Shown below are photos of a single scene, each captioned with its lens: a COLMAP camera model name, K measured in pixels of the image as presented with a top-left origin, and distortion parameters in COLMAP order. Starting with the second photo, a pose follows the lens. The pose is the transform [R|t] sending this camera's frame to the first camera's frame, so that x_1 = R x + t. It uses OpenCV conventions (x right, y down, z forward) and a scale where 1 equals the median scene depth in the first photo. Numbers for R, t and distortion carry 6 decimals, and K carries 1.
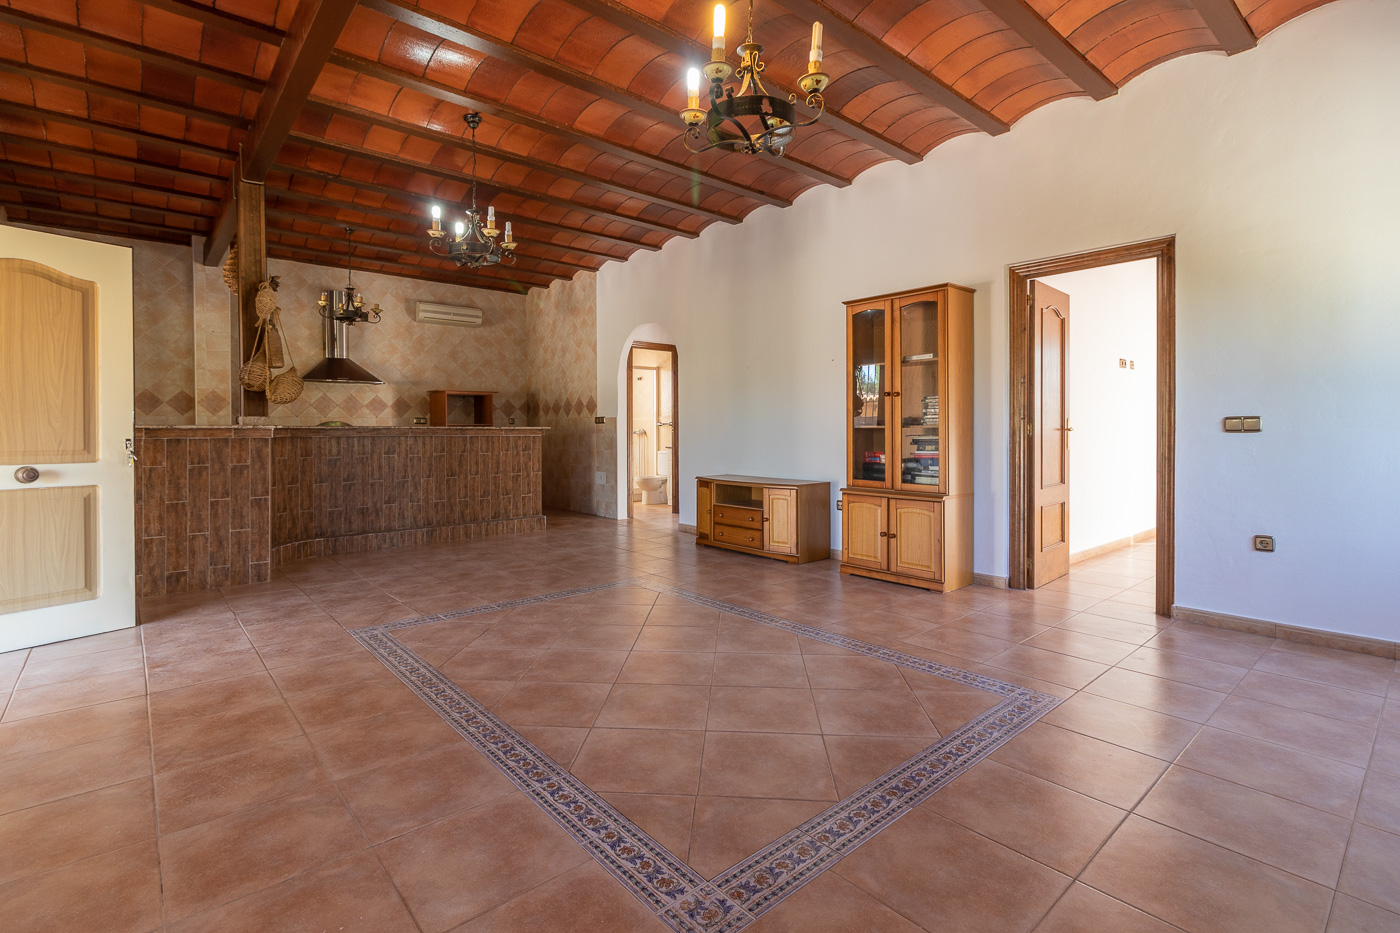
lens RADIAL K [[654.1, 0, 701.5], [0, 654.1, 434.6], [0, 0, 1]] dist [-0.000792, -0.000005]
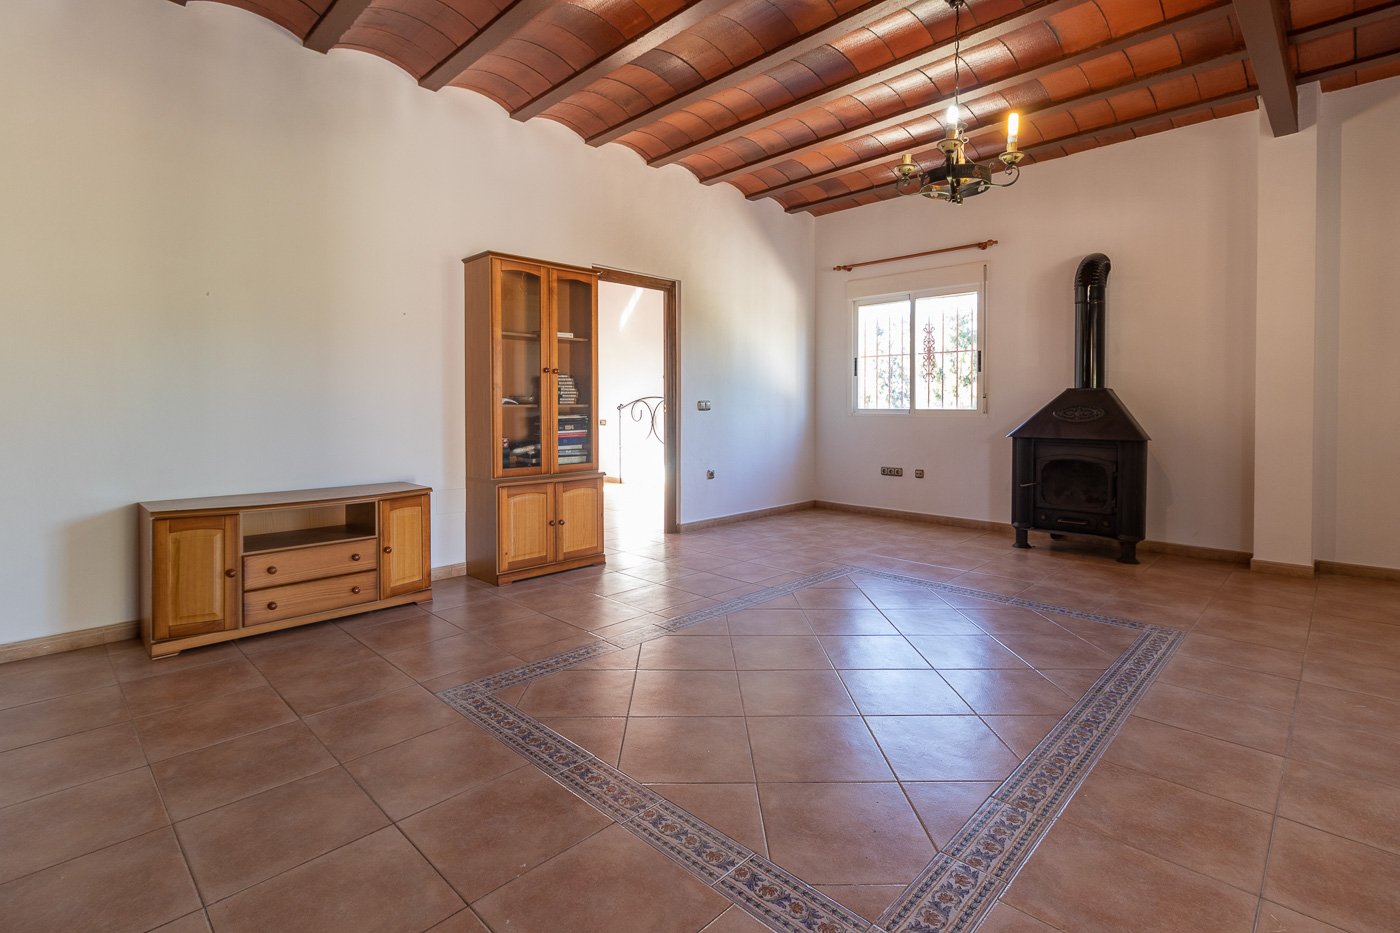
lens RADIAL K [[665.8, 0, 701.7], [0, 665.8, 413.1], [0, 0, 1]] dist [0.014242, -0.000838]
pose [[-0.083349, -0.007006, 0.996496, -0.860076], [0.005085, 0.999959, 0.007456, -0.009880], [-0.996507, 0.005689, -0.083310, 1.118659]]
